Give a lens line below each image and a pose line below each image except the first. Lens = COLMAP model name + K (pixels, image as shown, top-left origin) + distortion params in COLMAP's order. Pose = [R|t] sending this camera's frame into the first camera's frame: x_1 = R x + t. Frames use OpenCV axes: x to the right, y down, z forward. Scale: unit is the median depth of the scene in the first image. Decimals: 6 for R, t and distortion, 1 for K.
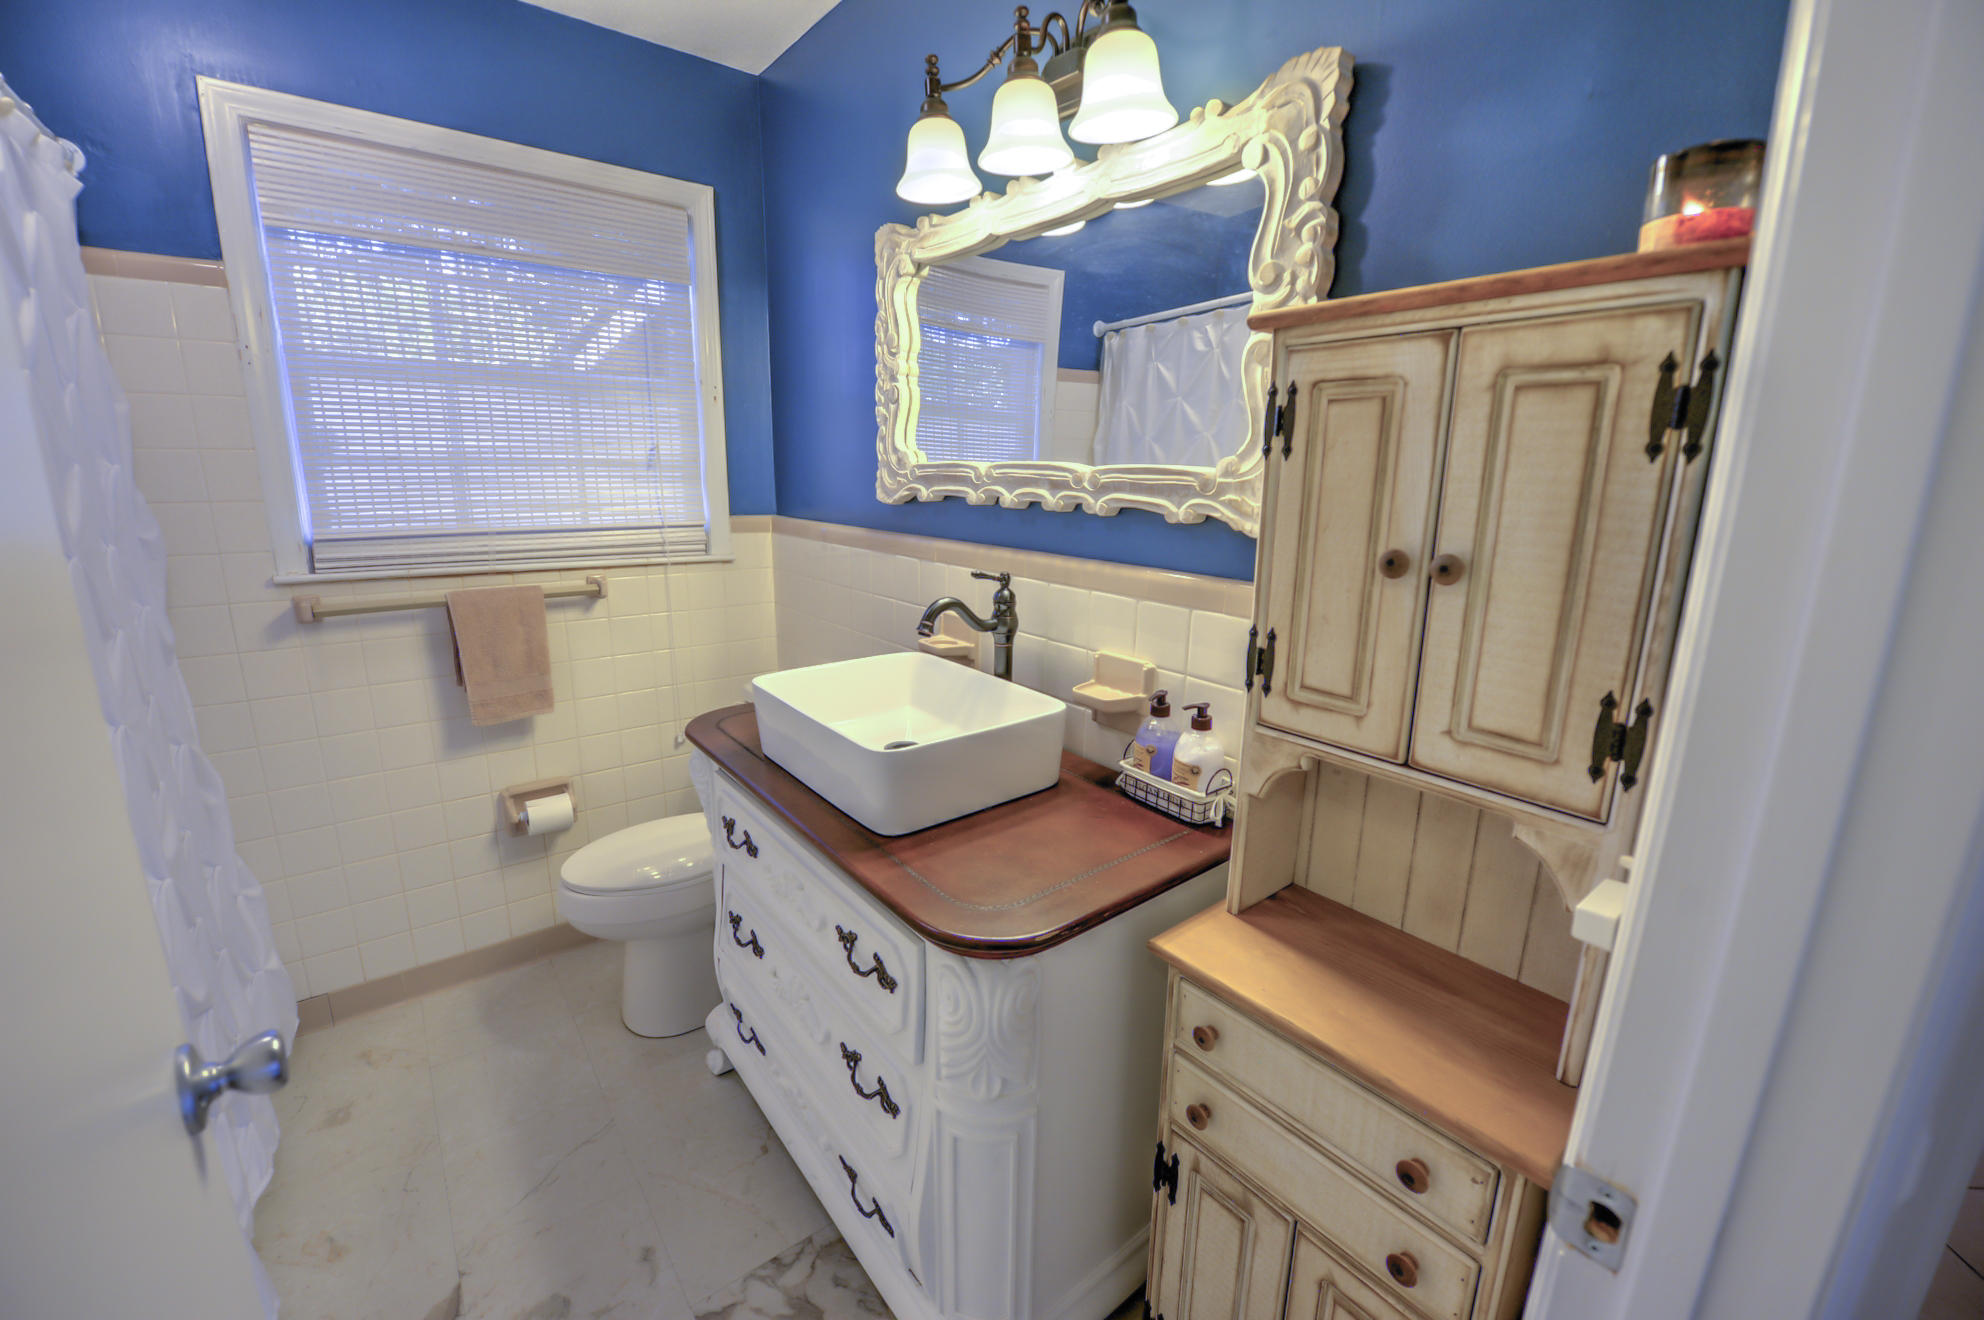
lens RADIAL K [[809.4, 0, 1000.1], [0, 809.4, 660.6], [0, 0, 1]] dist [-0.016848, -0.003044]
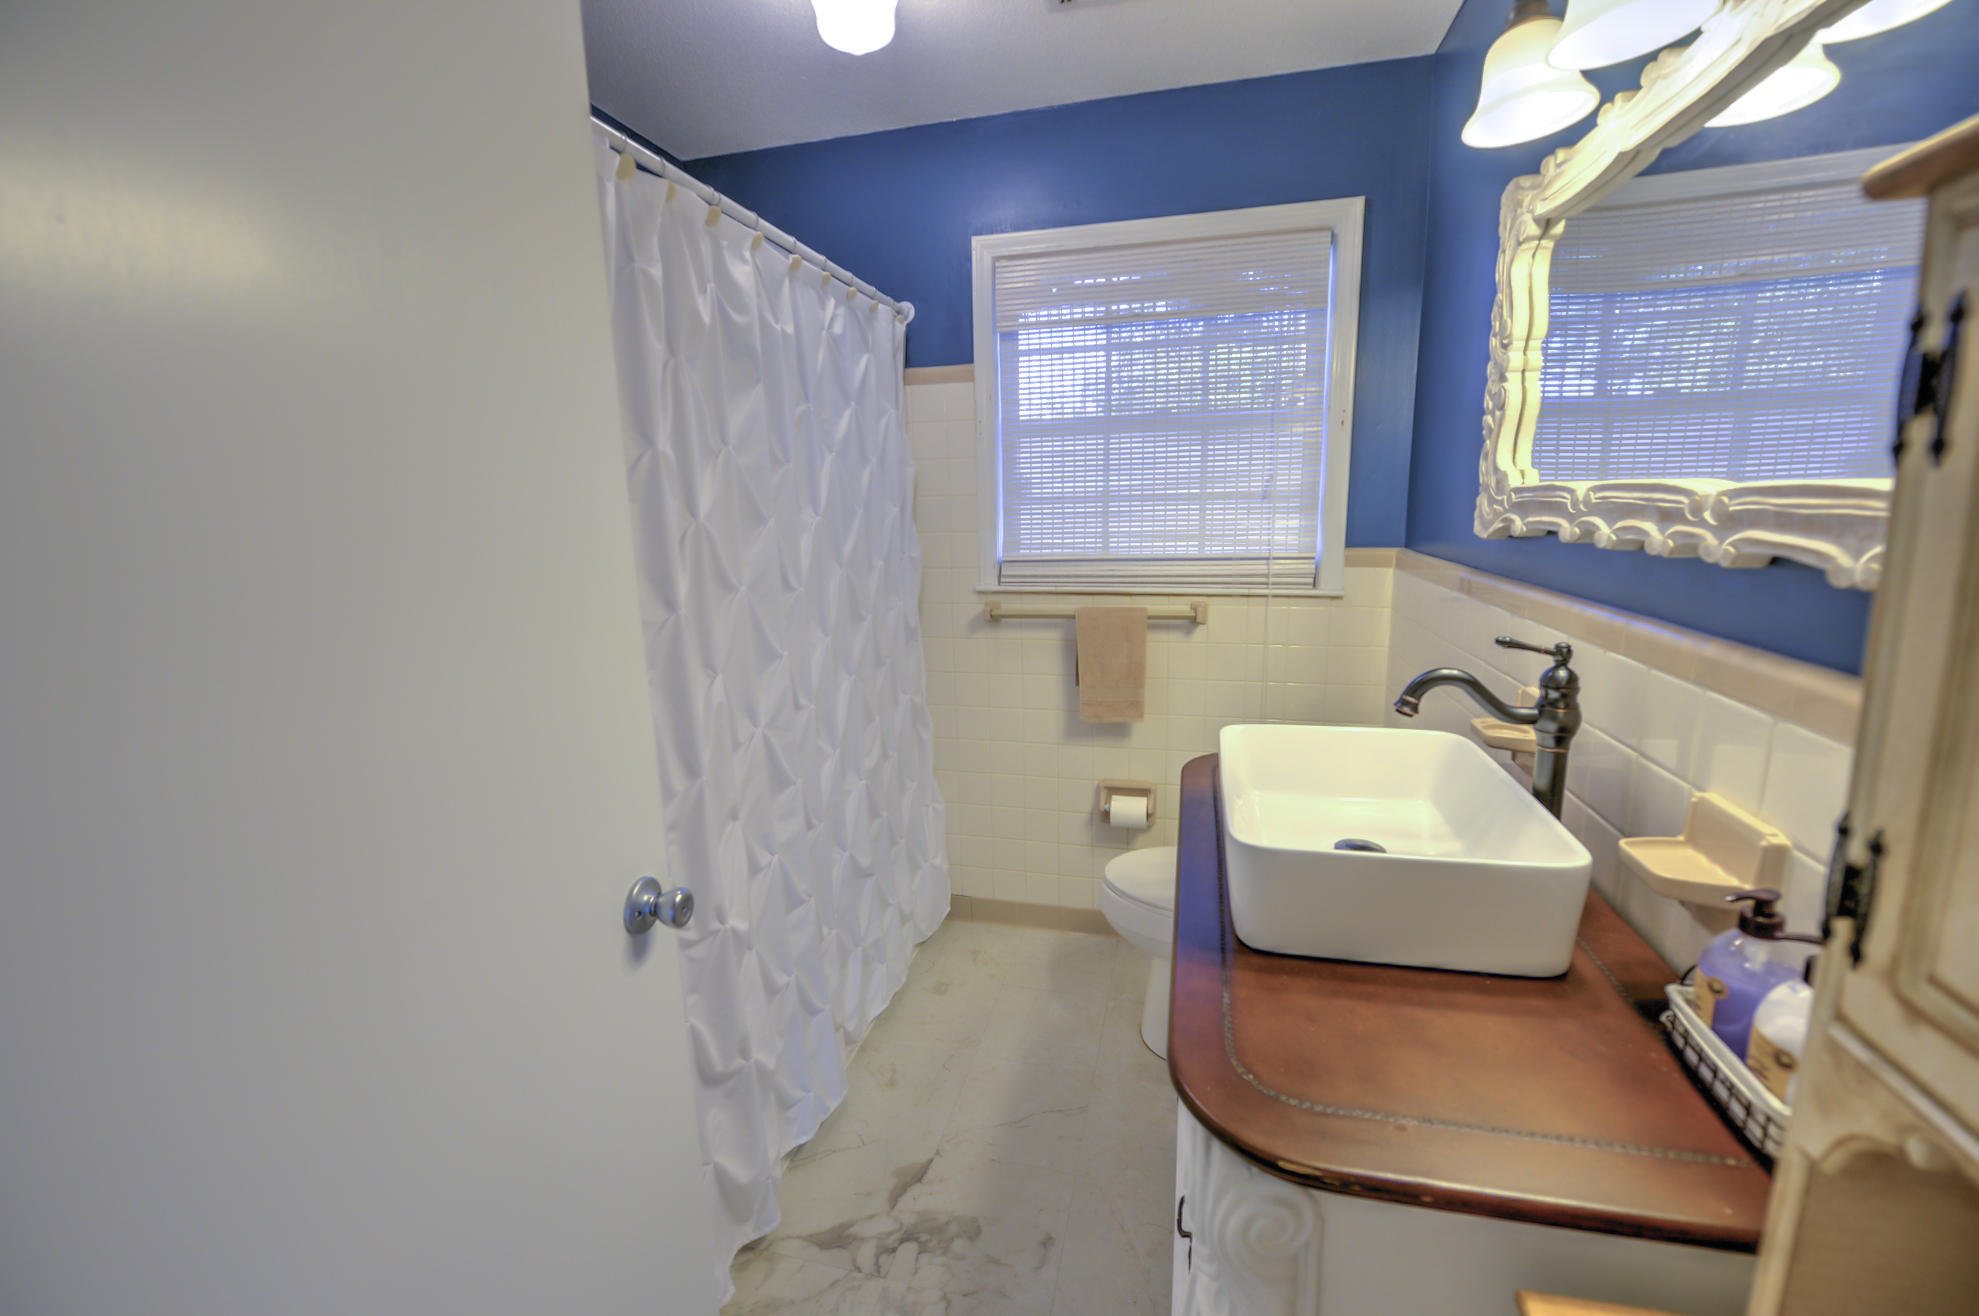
lens RADIAL K [[807.4, 0, 984.0], [0, 807.4, 646.8], [0, 0, 1]] dist [-0.016848, -0.003044]
pose [[0.586476, 0.115060, -0.801752, 0.228503], [-0.150798, 0.988063, 0.031490, -0.047724], [0.795805, 0.102435, 0.596826, 0.187929]]
